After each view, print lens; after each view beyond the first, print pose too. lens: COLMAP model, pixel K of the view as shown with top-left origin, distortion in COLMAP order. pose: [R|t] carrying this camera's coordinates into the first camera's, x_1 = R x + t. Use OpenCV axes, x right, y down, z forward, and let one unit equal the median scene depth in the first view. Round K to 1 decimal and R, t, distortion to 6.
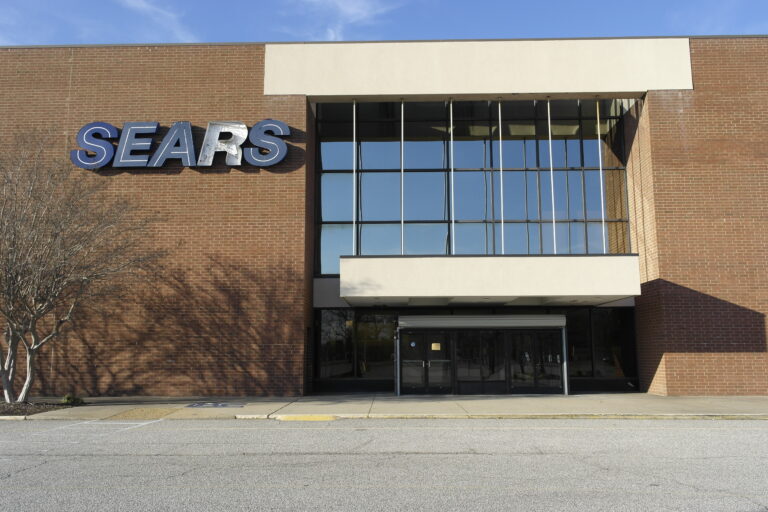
lens RADIAL K [[663.4, 0, 384.0], [0, 663.4, 268.5], [0, 0, 1]] dist [0.005084, 0.005867]
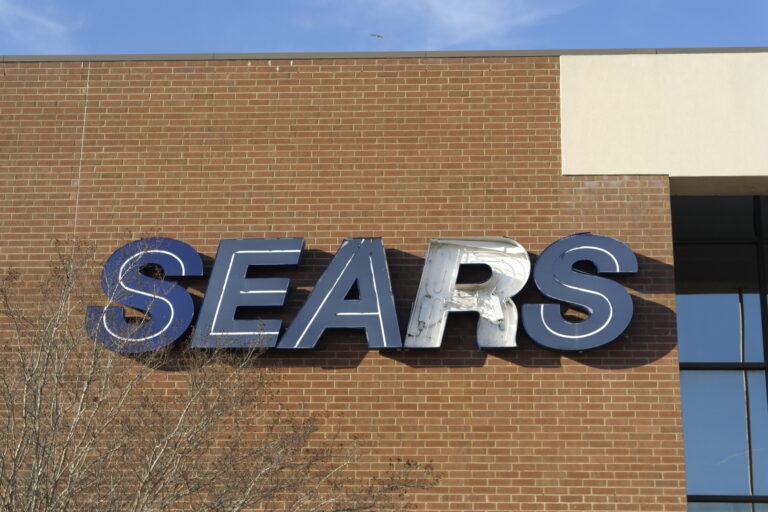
lens RADIAL K [[1684.8, 0, 384.0], [0, 1684.8, 256.0], [0, 0, 1]] dist [0.086374, 0.129306]
pose [[0.999490, 0.007652, -0.031005, -0.262275], [-0.013973, 0.977794, -0.209101, 0.001802], [0.028716, 0.209428, 0.977402, 0.008452]]
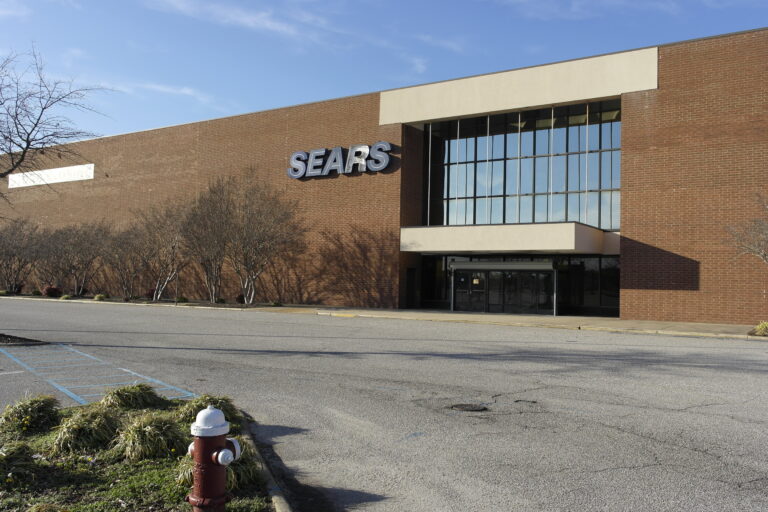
lens RADIAL K [[663.4, 0, 384.0], [0, 663.4, 268.5], [0, 0, 1]] dist [0.005084, 0.005867]
pose [[0.853687, 0.010657, -0.520677, 0.692764], [0.044011, 0.994738, 0.092519, -0.063840], [0.518923, -0.101898, 0.848726, -0.417008]]
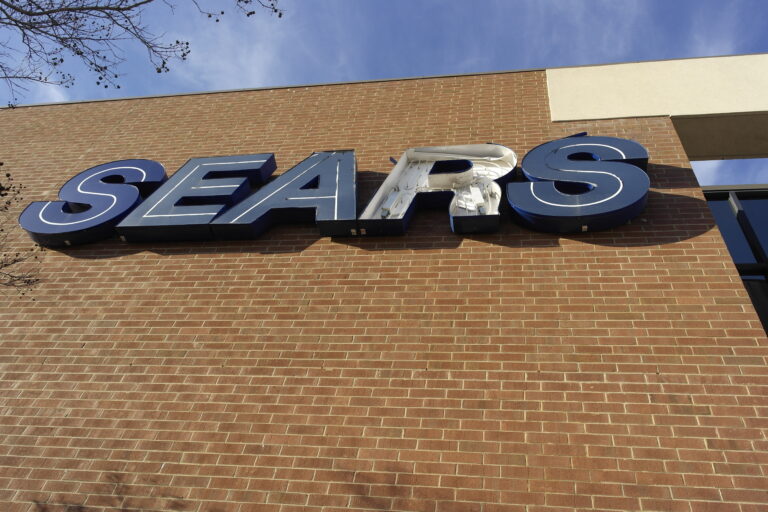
lens RADIAL K [[663.4, 0, 384.0], [0, 663.4, 268.5], [0, 0, 1]] dist [0.005084, 0.005867]
pose [[0.983848, 0.006561, -0.178888, -0.211864], [-0.127692, 0.726078, -0.675651, 0.074922], [0.125454, 0.687581, 0.715188, 0.787626]]
